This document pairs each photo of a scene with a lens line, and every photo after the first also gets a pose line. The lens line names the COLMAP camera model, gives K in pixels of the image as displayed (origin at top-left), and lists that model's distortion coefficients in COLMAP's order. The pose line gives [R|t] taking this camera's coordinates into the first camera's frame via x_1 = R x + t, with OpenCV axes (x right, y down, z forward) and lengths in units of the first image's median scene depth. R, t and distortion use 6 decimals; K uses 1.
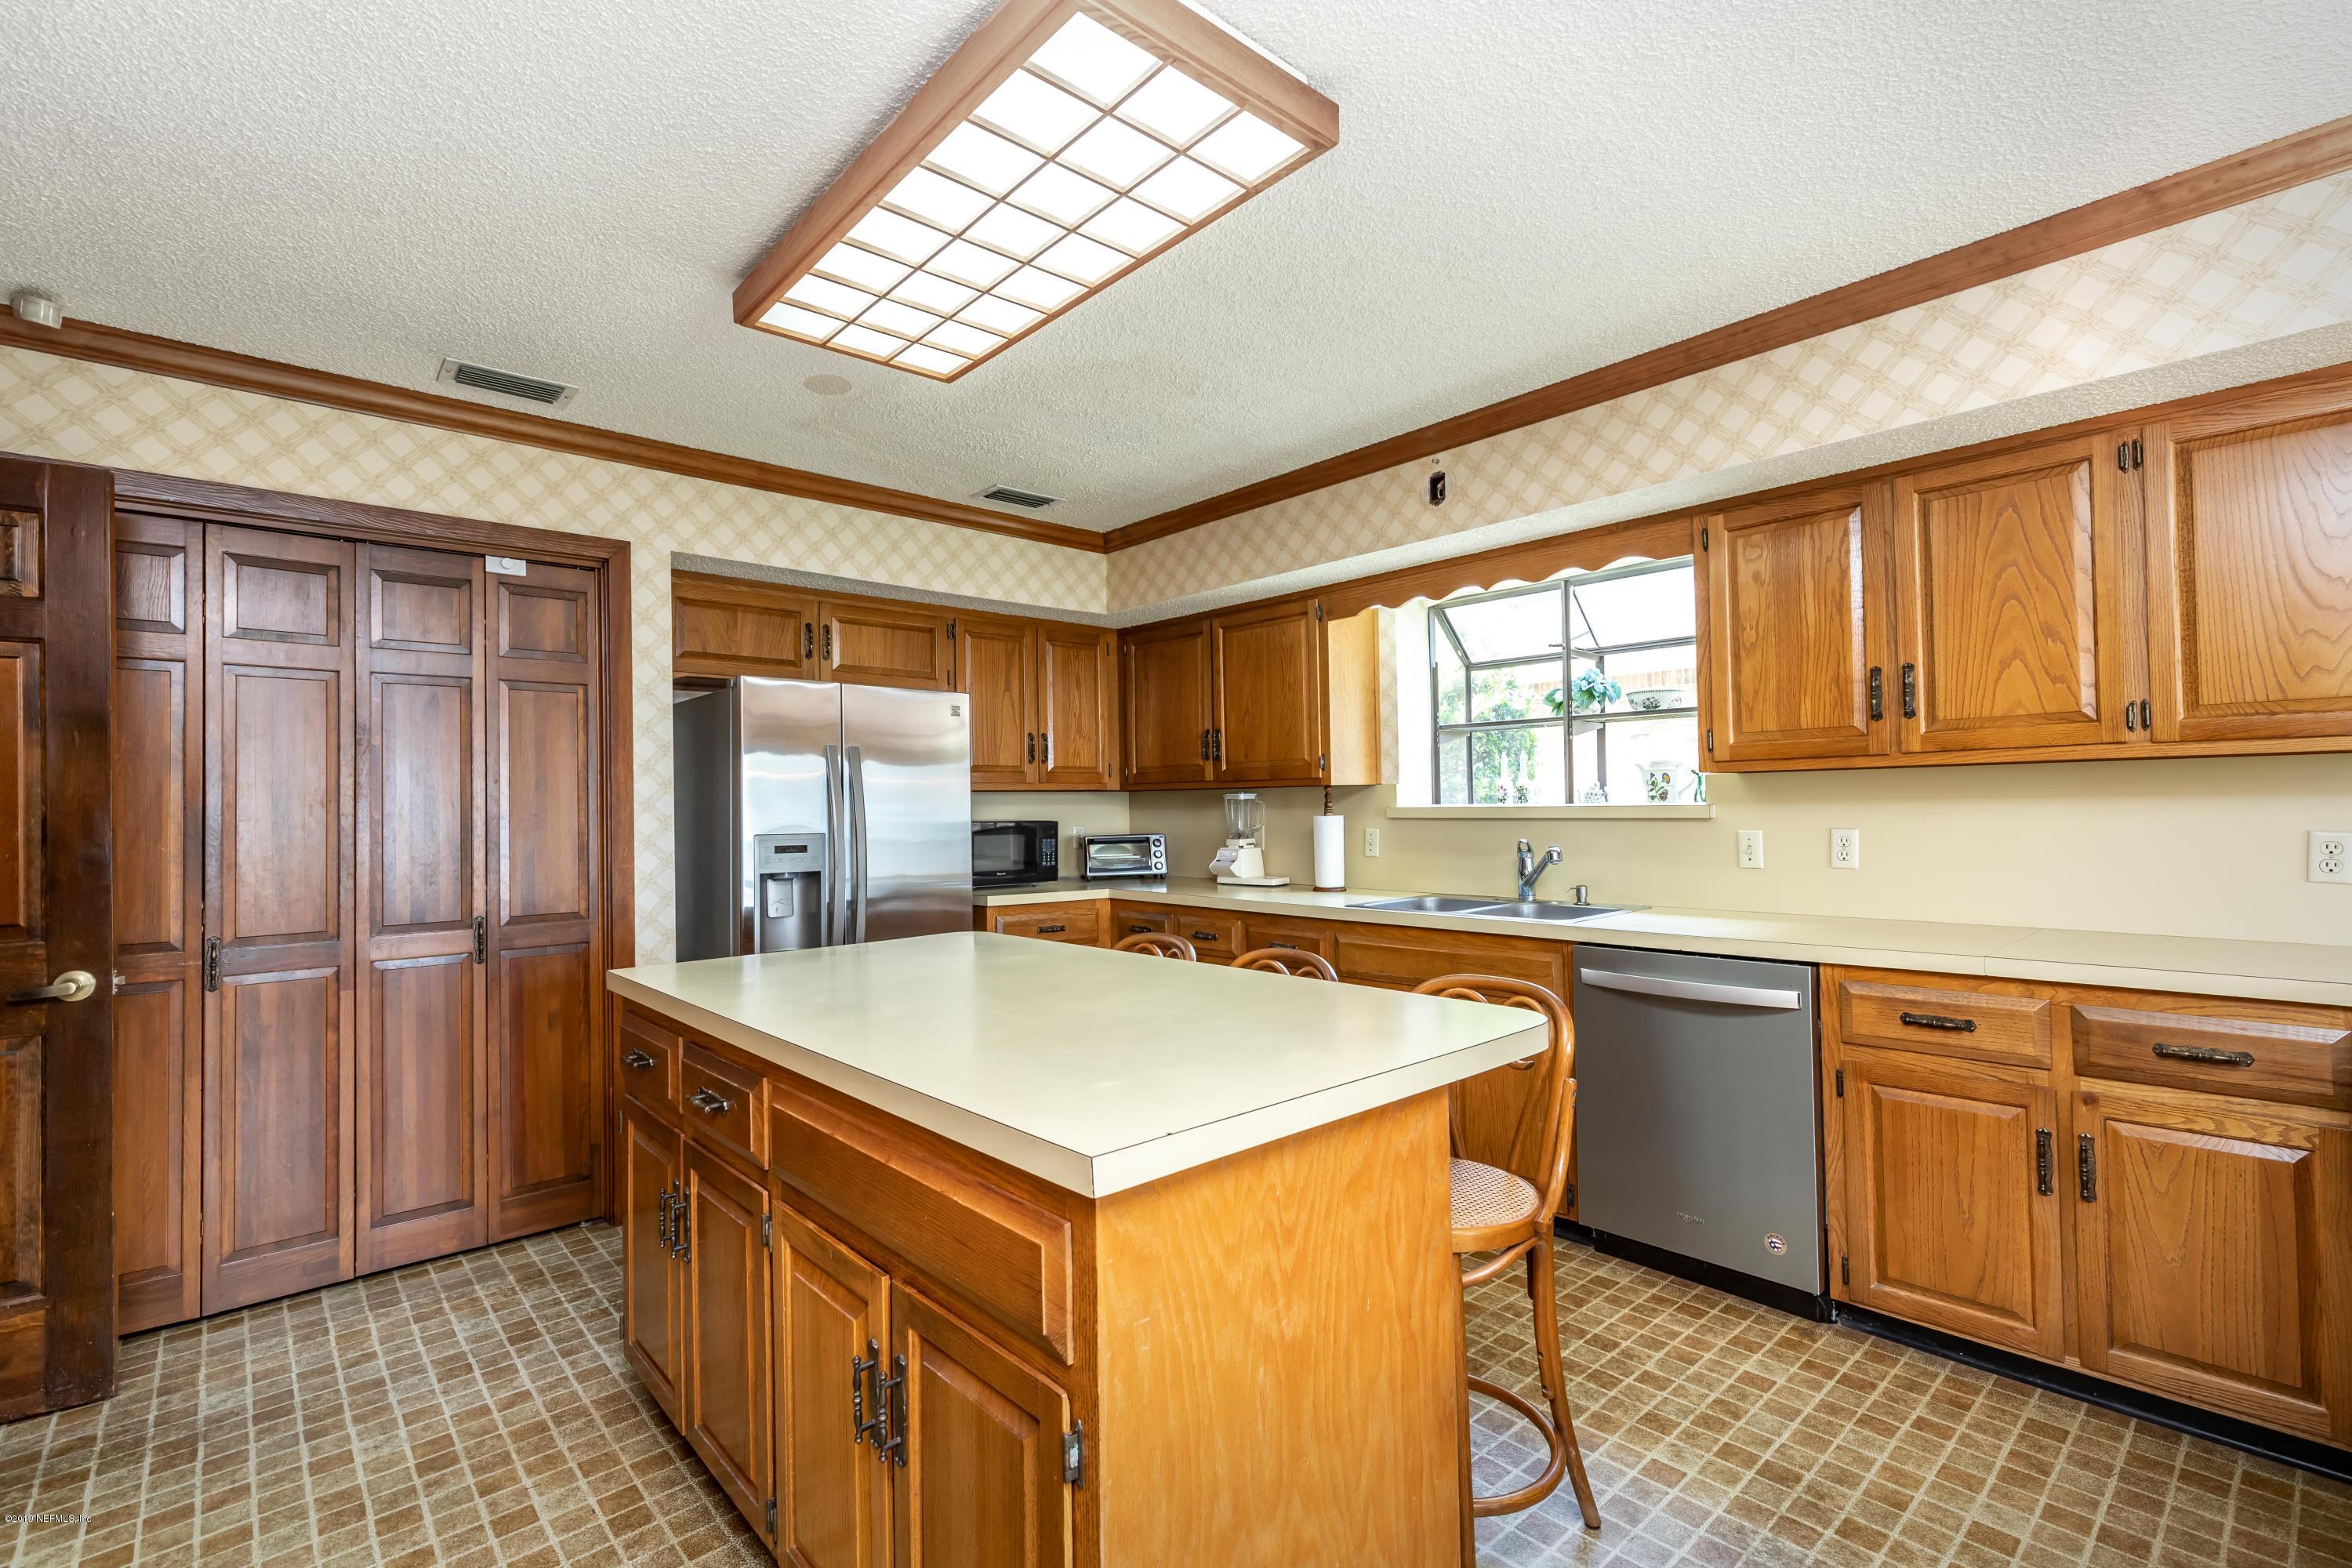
lens RADIAL K [[1109.7, 0, 1198.8], [0, 1109.7, 793.0], [0, 0, 1]] dist [0.002799, -0.000972]
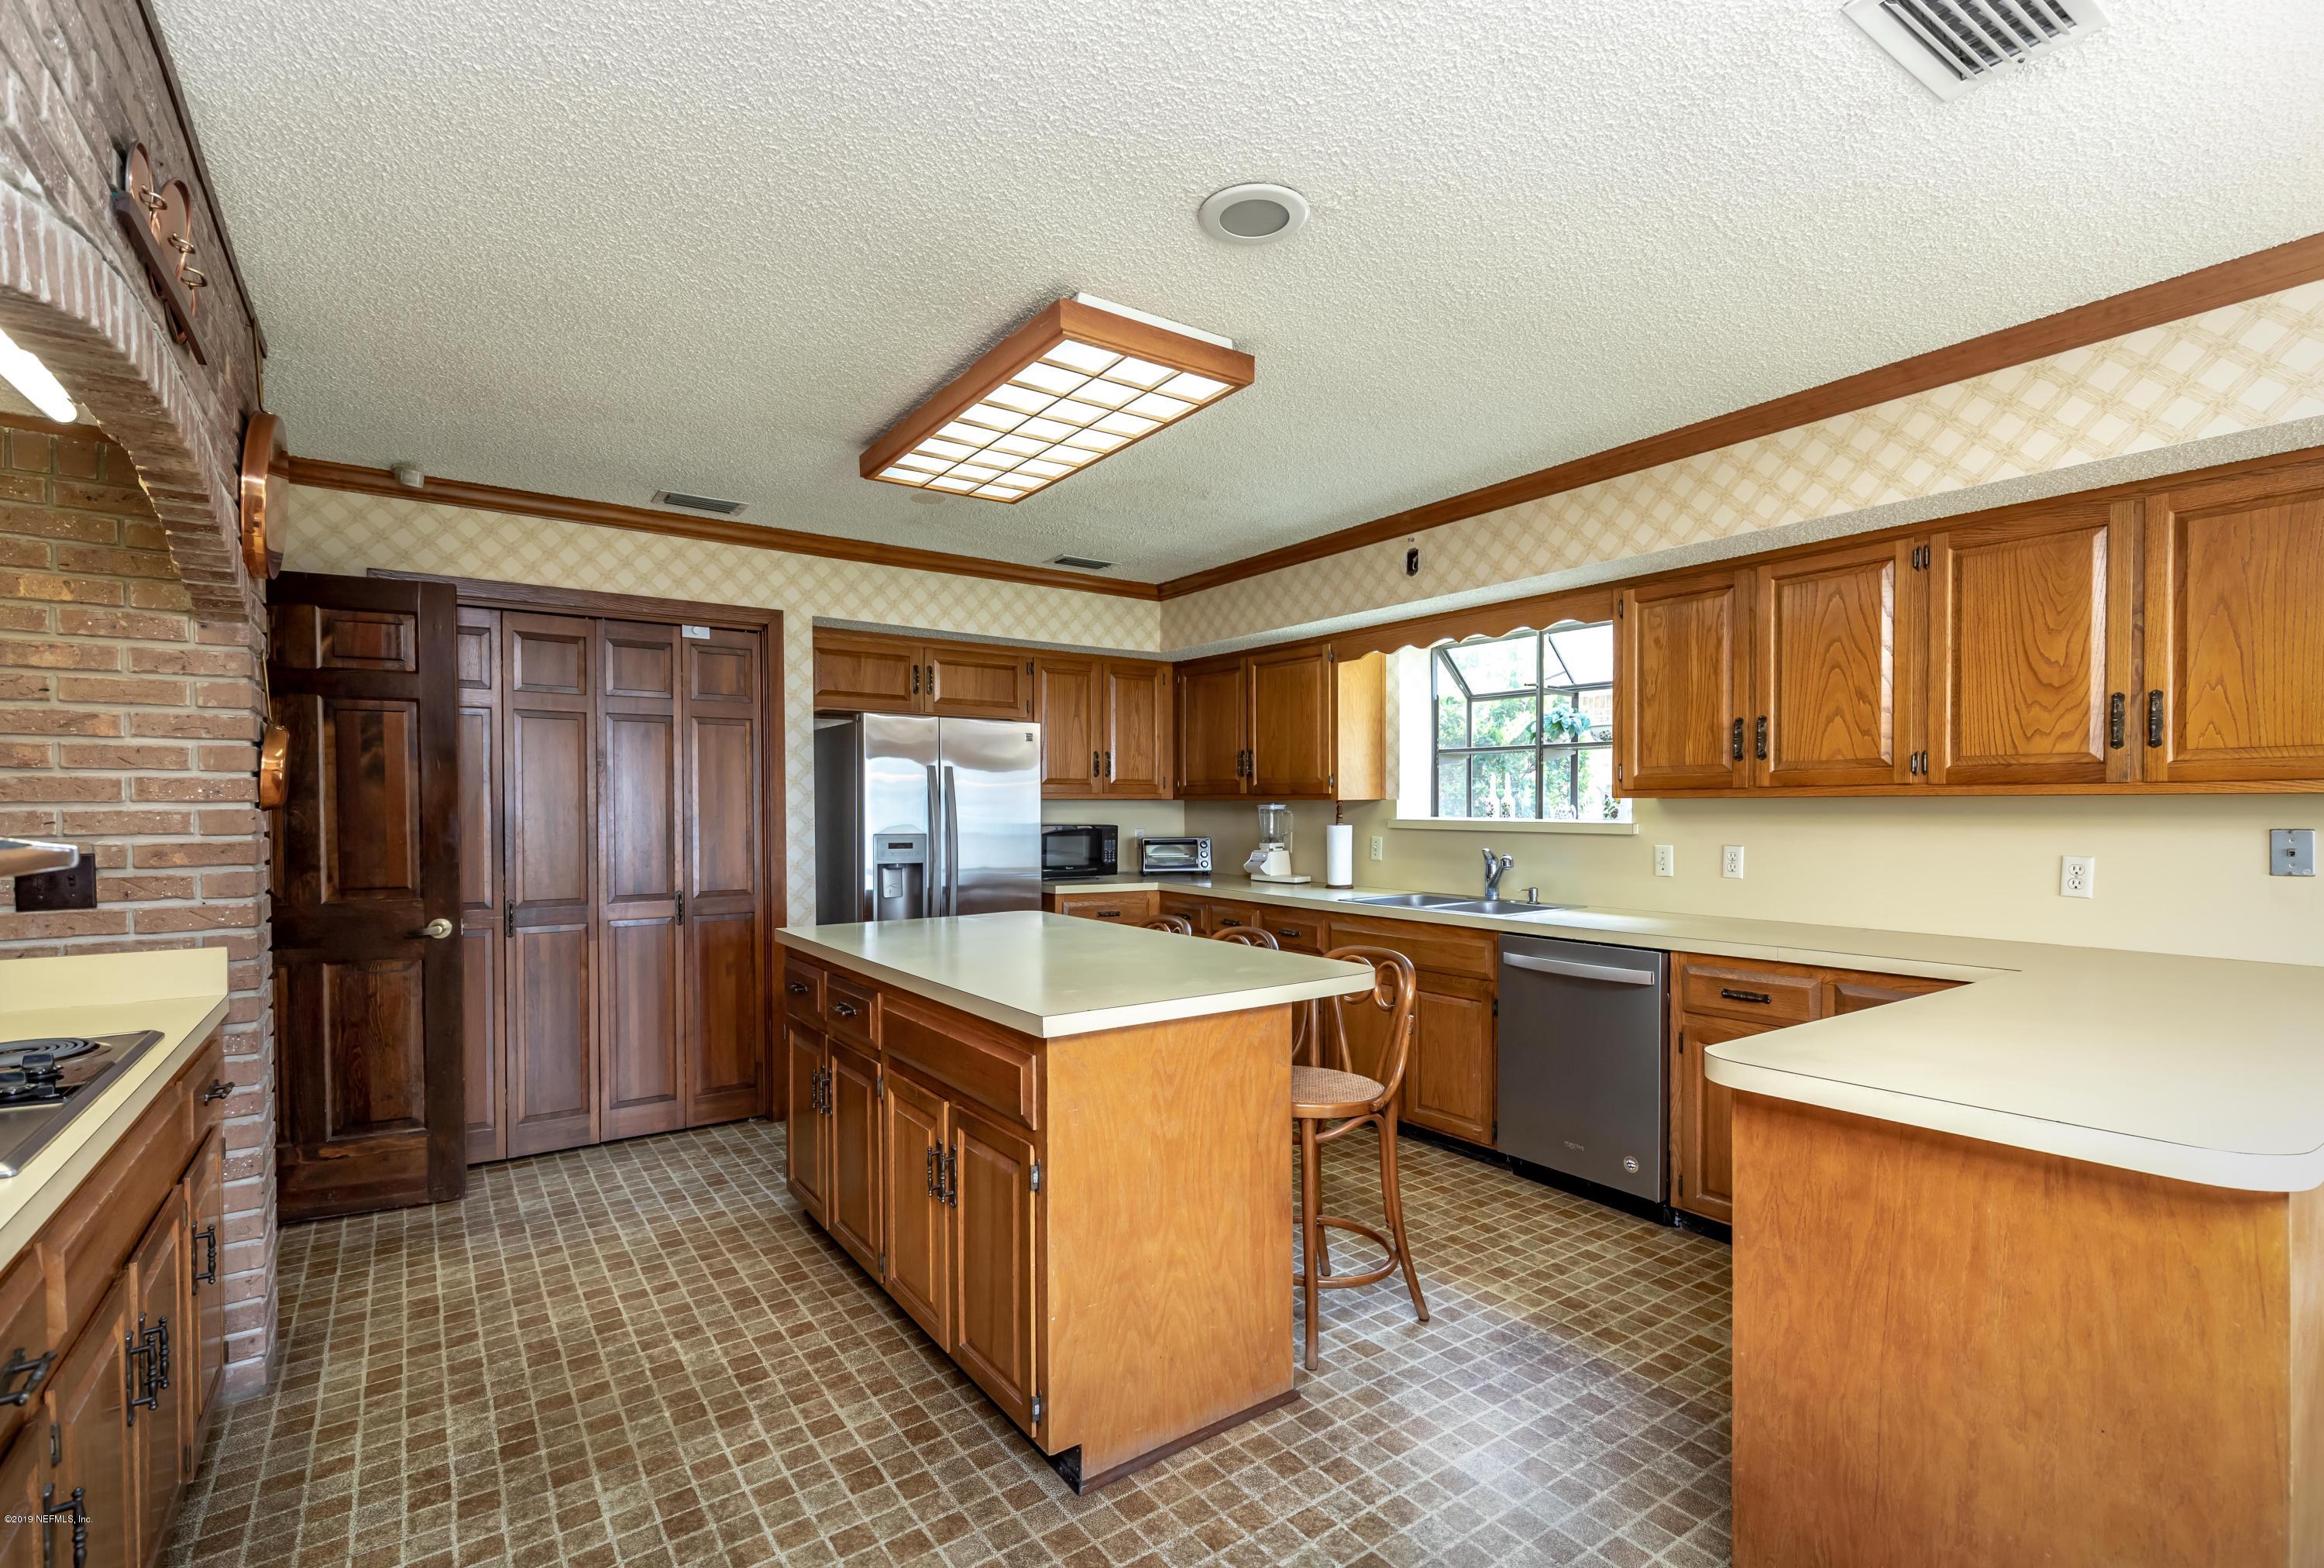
lens RADIAL K [[1074.6, 0, 1184.9], [0, 1074.6, 834.4], [0, 0, 1]] dist [0.001135, 0.000023]
pose [[0.994953, 0.018151, -0.098682, 0.103391], [-0.014341, 0.999129, 0.039180, -0.019511], [0.099308, -0.037567, 0.994347, -0.256509]]
